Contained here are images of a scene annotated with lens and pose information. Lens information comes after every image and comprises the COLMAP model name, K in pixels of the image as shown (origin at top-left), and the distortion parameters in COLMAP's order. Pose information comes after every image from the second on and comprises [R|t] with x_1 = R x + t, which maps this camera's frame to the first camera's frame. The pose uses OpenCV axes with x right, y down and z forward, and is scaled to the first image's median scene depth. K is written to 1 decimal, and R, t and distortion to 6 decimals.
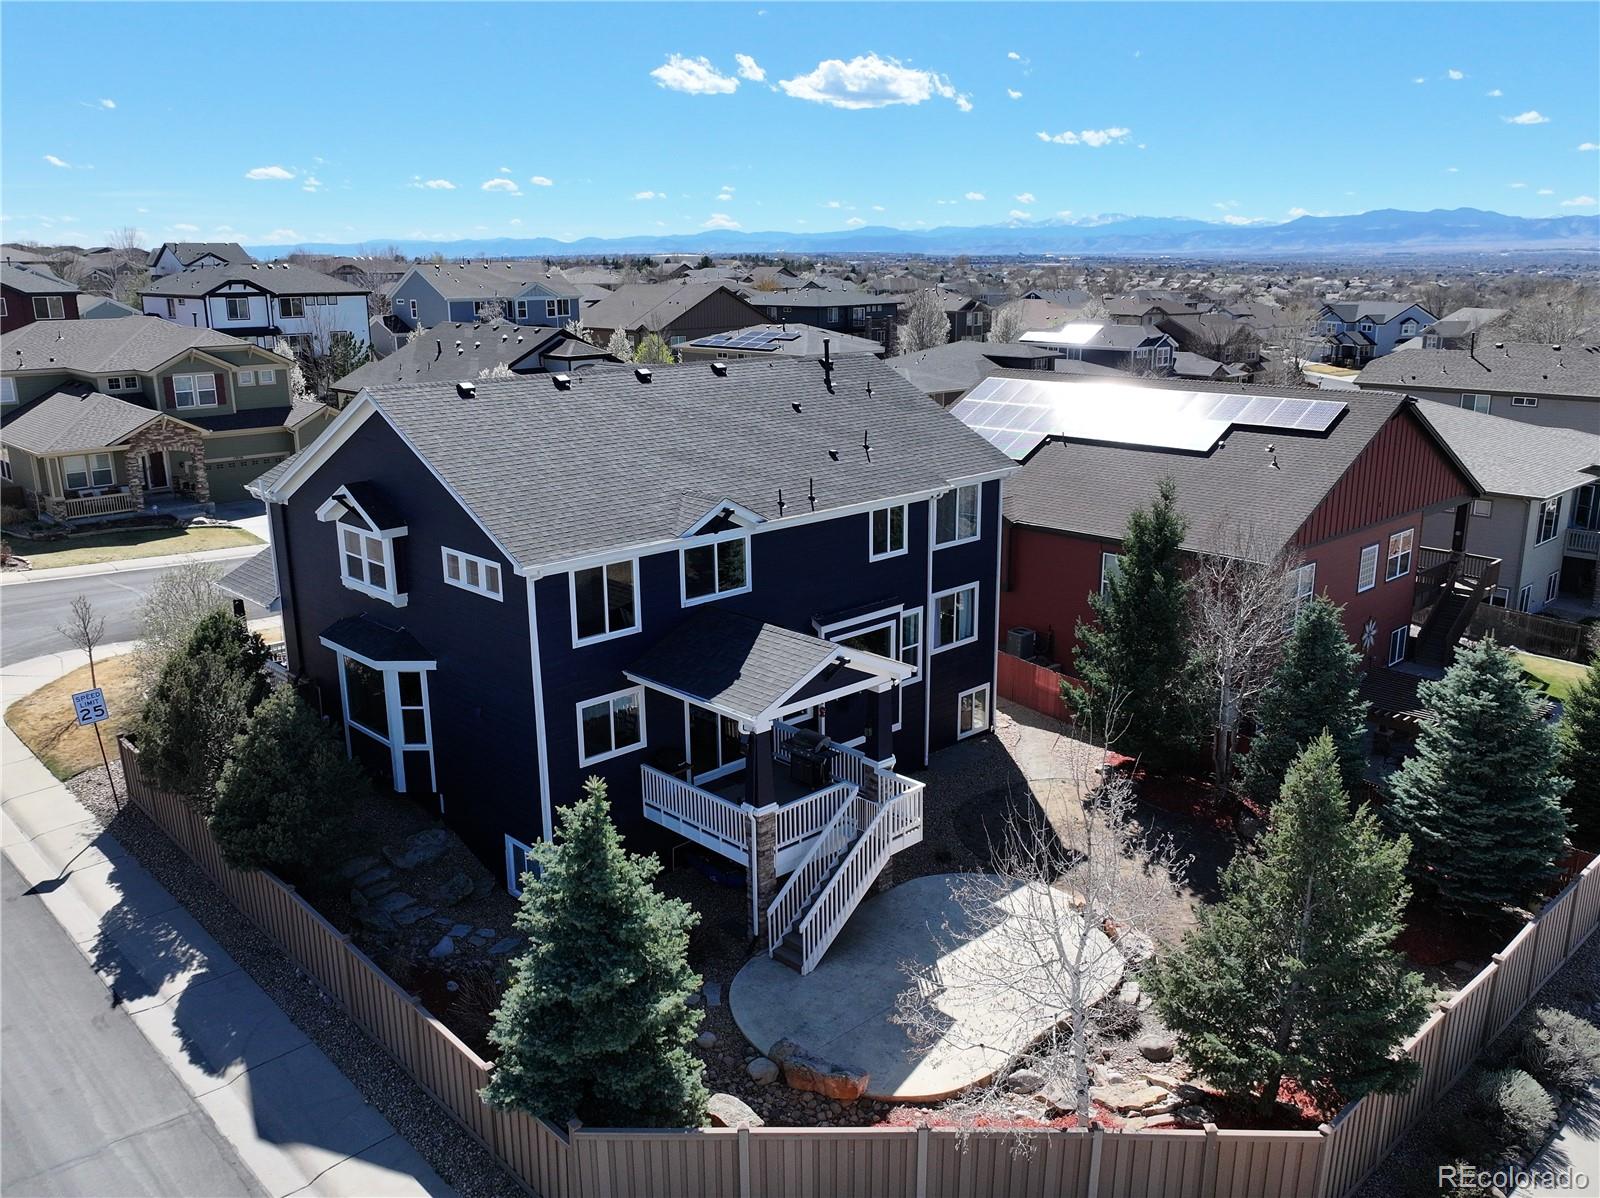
lens RADIAL K [[1248.7, 0, 800.0], [0, 1248.7, 599.0], [0, 0, 1]] dist [-0.001758, -0.000555]
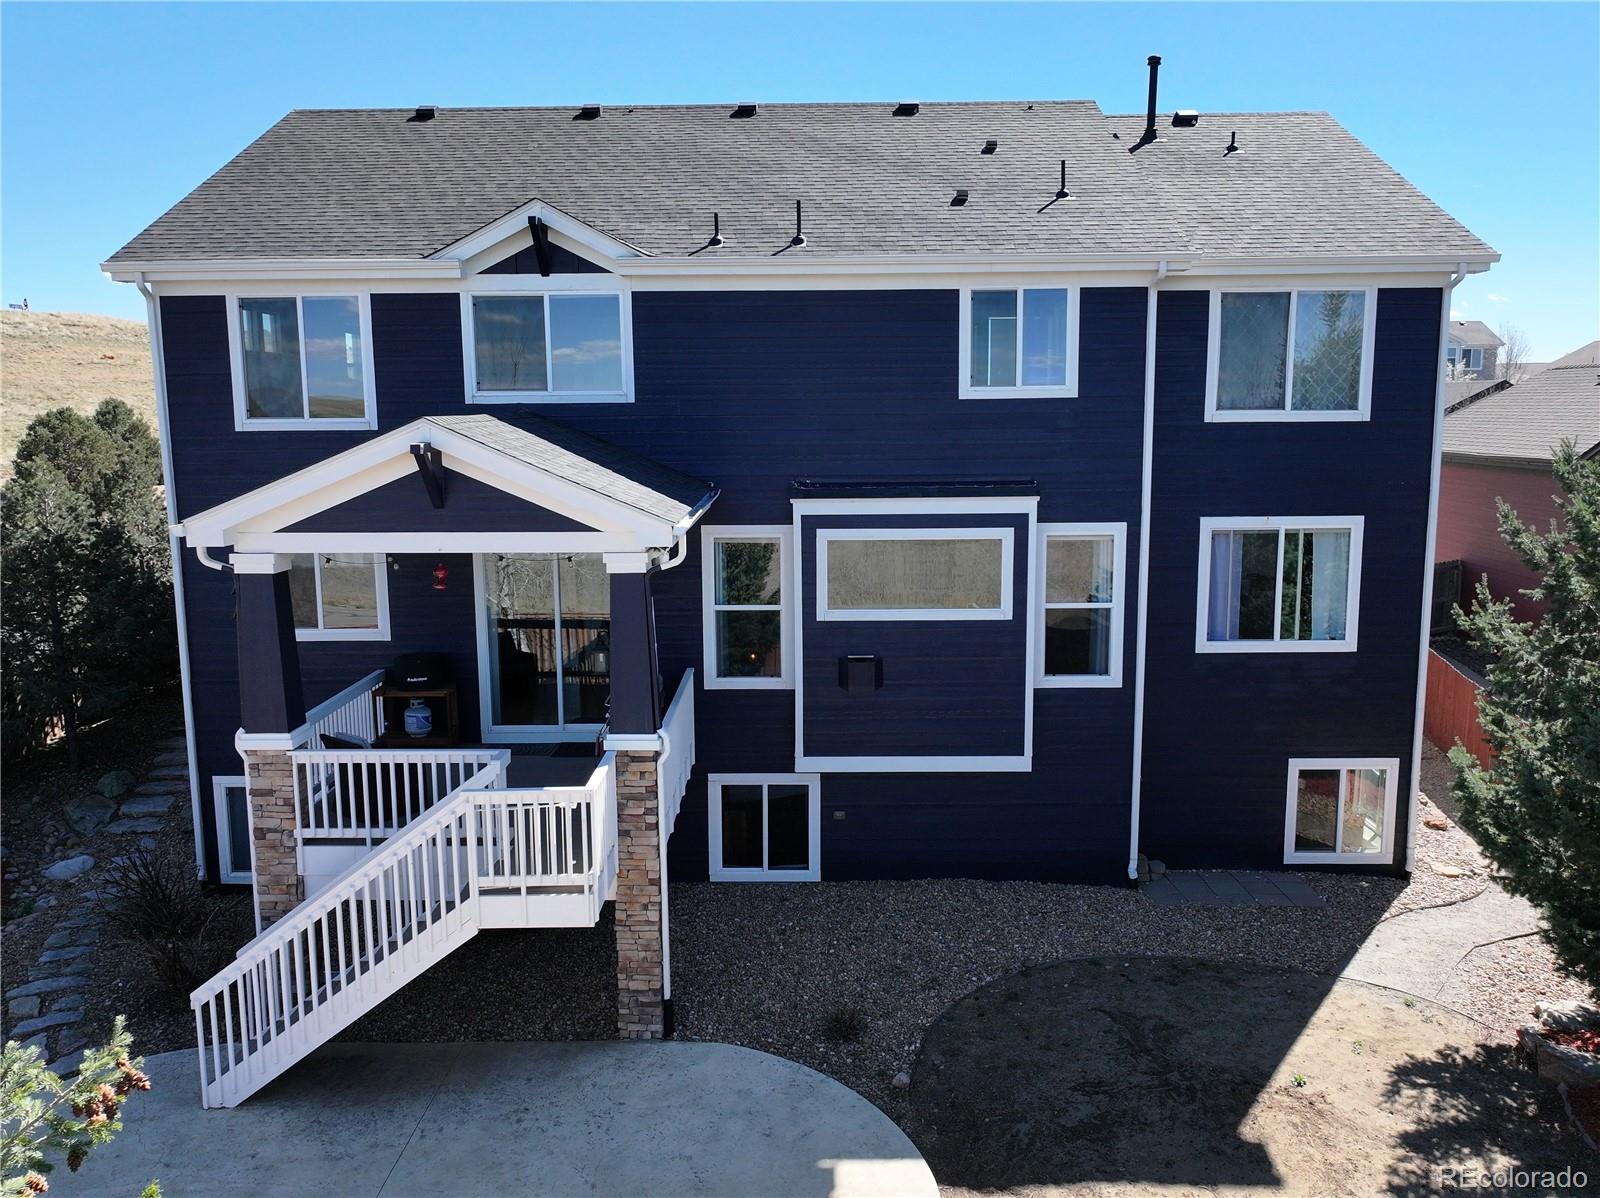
lens RADIAL K [[1248.7, 0, 800.0], [0, 1248.7, 599.0], [0, 0, 1]] dist [-0.001758, -0.000555]
pose [[0.710301, 0.148731, -0.688005, 0.329356], [-0.180351, 0.983249, 0.026360, 0.041778], [0.680401, 0.105359, 0.725227, 0.589001]]
